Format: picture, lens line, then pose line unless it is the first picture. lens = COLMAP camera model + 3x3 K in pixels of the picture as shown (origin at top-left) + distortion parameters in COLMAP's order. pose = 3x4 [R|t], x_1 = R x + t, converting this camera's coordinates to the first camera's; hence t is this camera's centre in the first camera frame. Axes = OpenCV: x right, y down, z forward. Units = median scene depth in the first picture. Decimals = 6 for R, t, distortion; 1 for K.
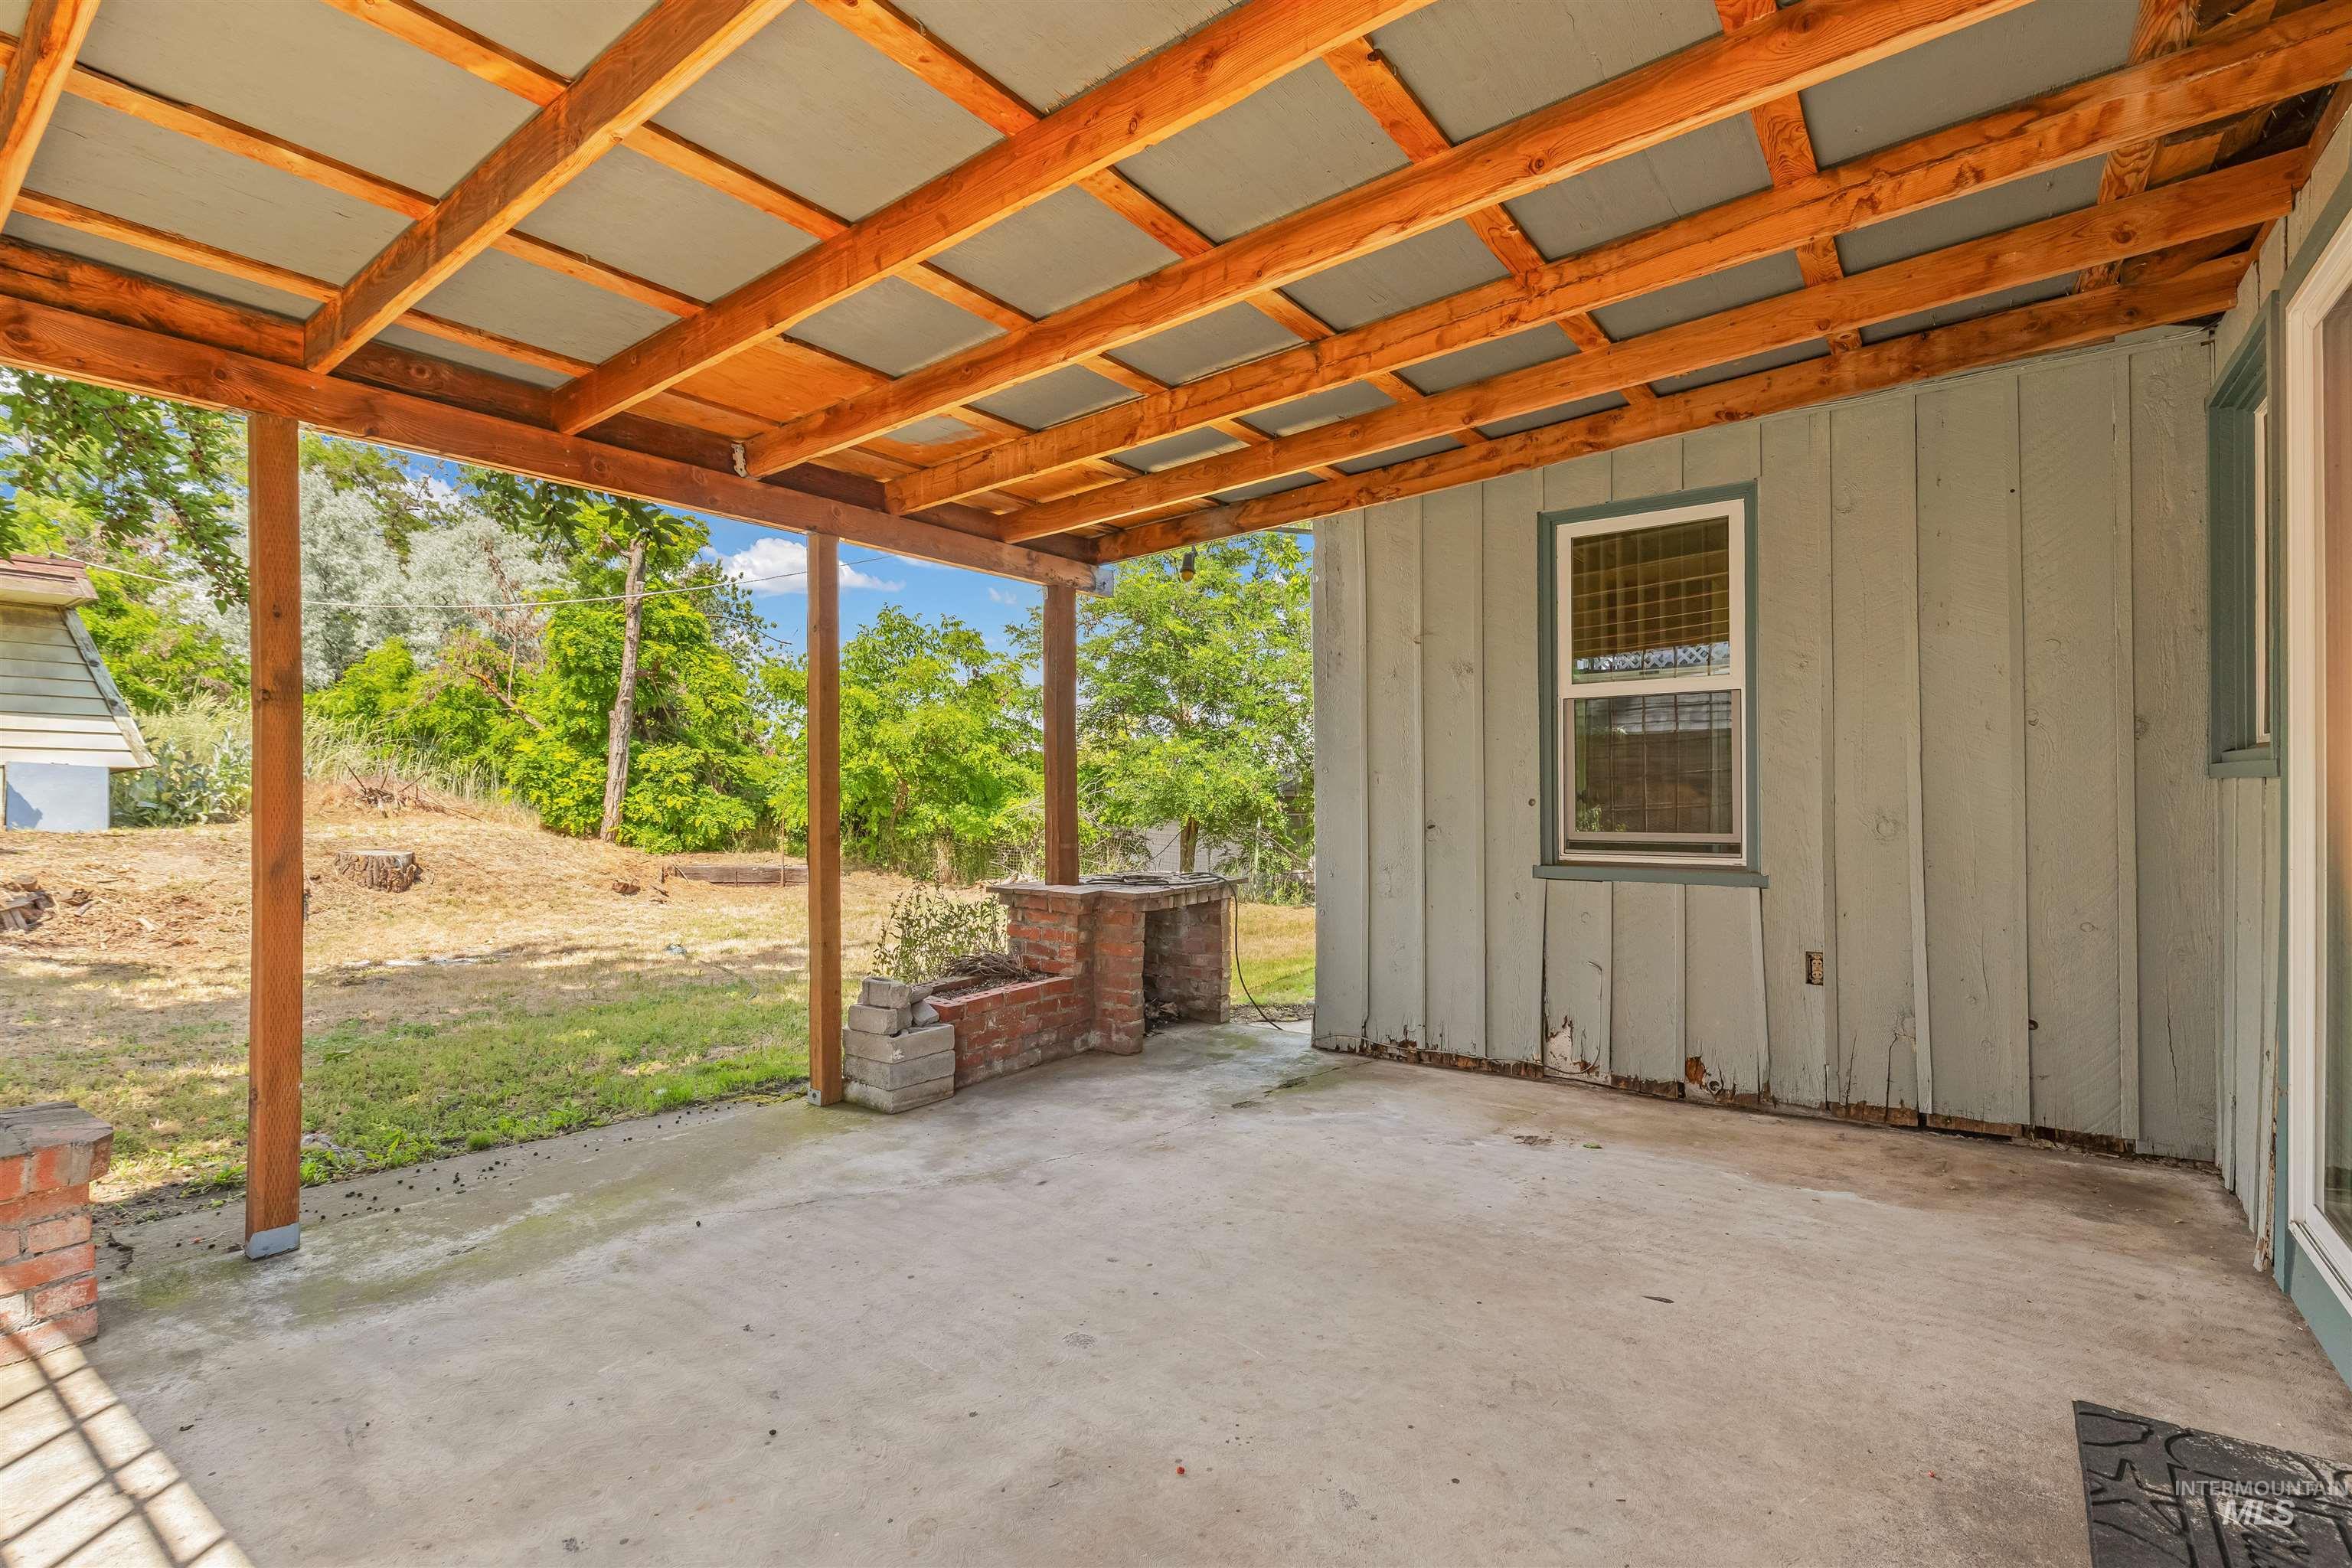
lens RADIAL K [[1042.7, 0, 1198.0], [0, 1042.7, 790.1], [0, 0, 1]] dist [-0.000174, -0.000747]
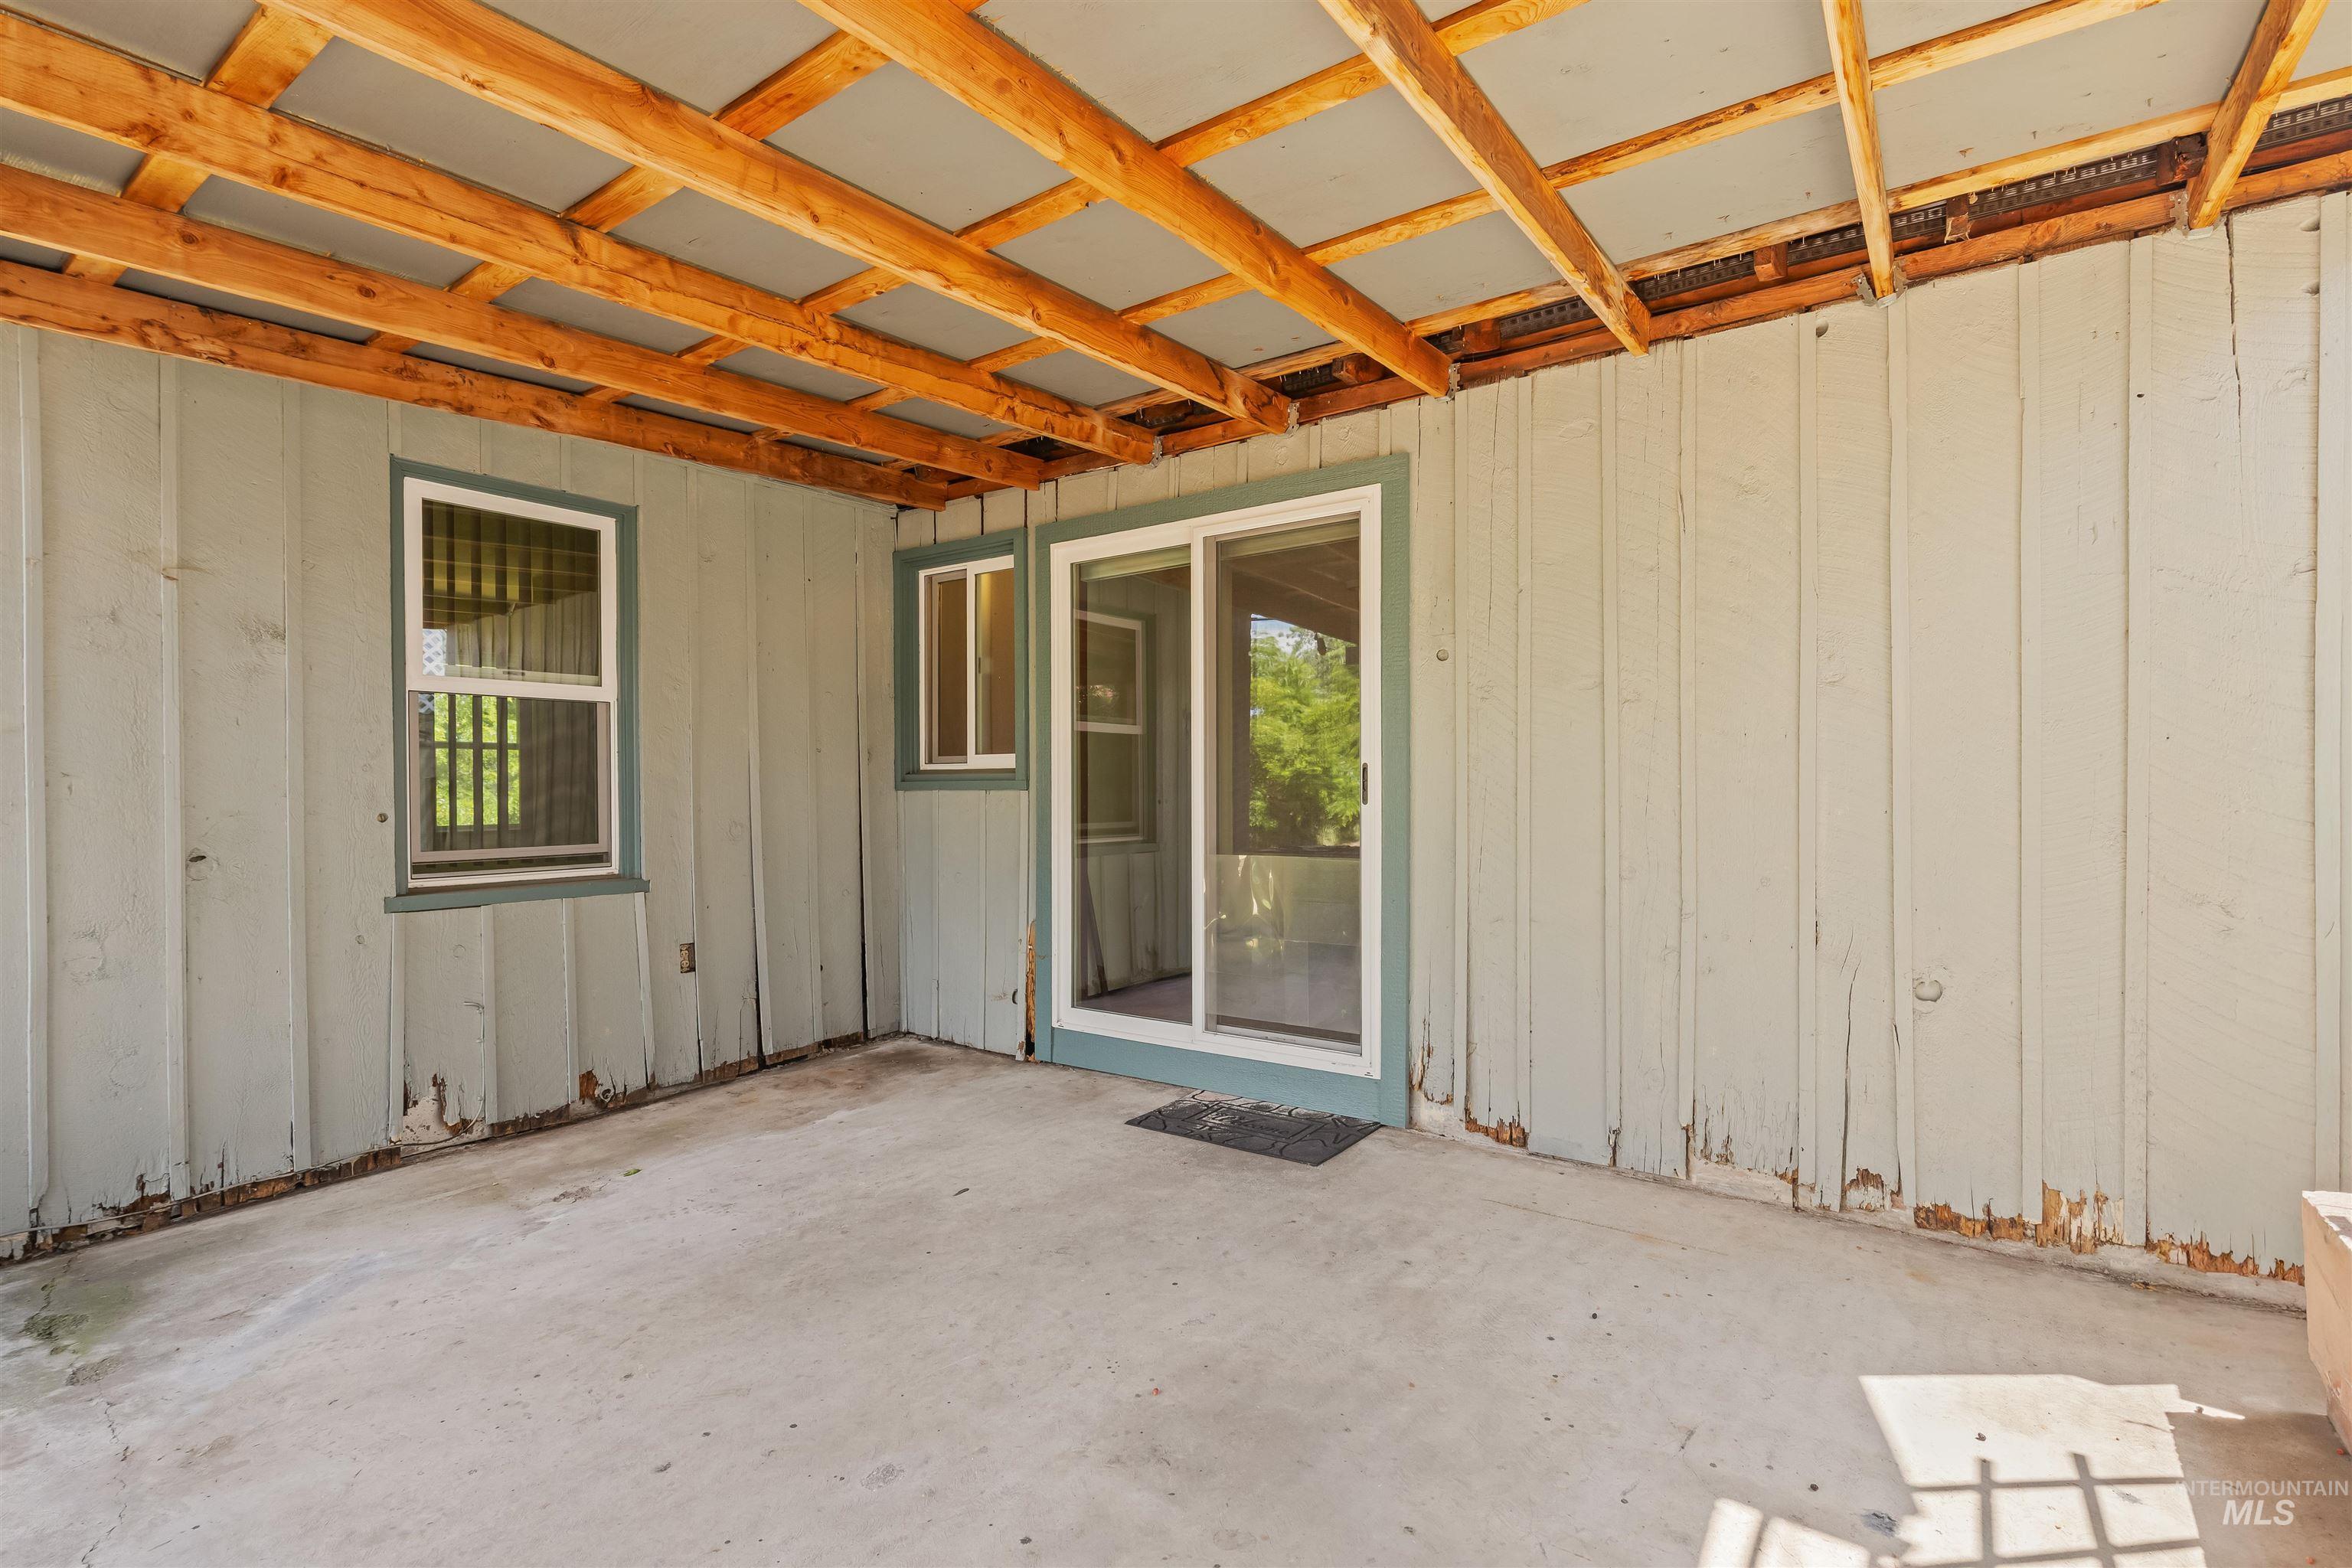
lens RADIAL K [[1053.1, 0, 1198.1], [0, 1053.1, 788.7], [0, 0, 1]] dist [0.001622, 0.000549]
pose [[0.020779, 0.007268, 0.999758, -0.552704], [0.009722, 0.999925, -0.007471, 0.002234], [-0.999737, 0.009875, 0.020707, 0.436695]]
